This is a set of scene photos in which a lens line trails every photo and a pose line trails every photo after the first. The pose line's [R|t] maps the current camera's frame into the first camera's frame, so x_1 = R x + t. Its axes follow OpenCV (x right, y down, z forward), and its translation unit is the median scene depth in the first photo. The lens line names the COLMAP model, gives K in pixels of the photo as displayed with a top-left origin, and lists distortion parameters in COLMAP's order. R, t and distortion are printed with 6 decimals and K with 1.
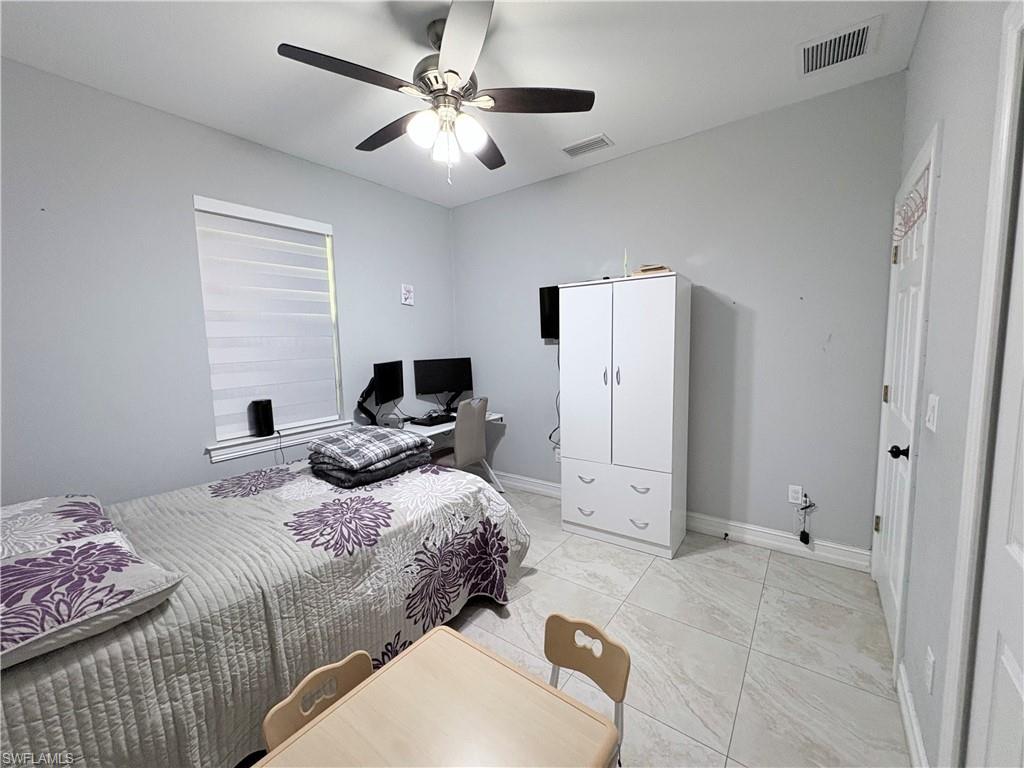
lens RADIAL K [[407.9, 0, 512.0], [0, 407.9, 383.5], [0, 0, 1]] dist [0.002167, -0.000686]
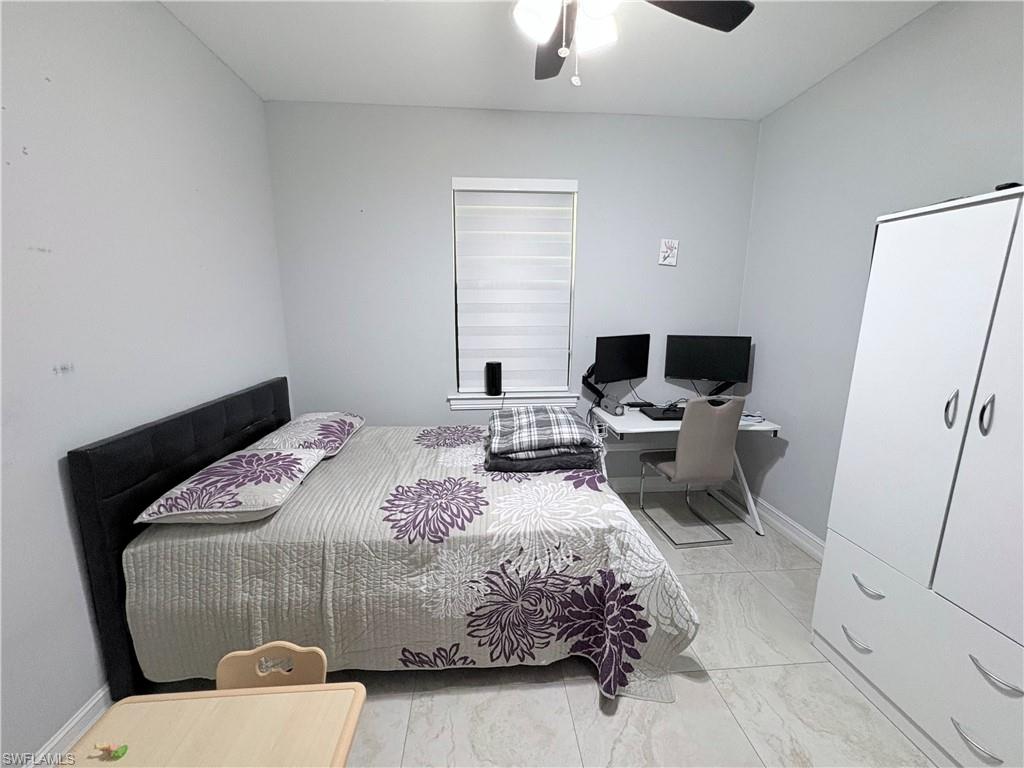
lens RADIAL K [[407.9, 0, 510.6], [0, 407.9, 384.1], [0, 0, 1]] dist [0.002167, -0.000686]
pose [[0.659471, 0.169855, -0.732289, 0.301054], [-0.097442, 0.985235, 0.140774, -0.080603], [0.745388, -0.021481, 0.666285, 0.408052]]
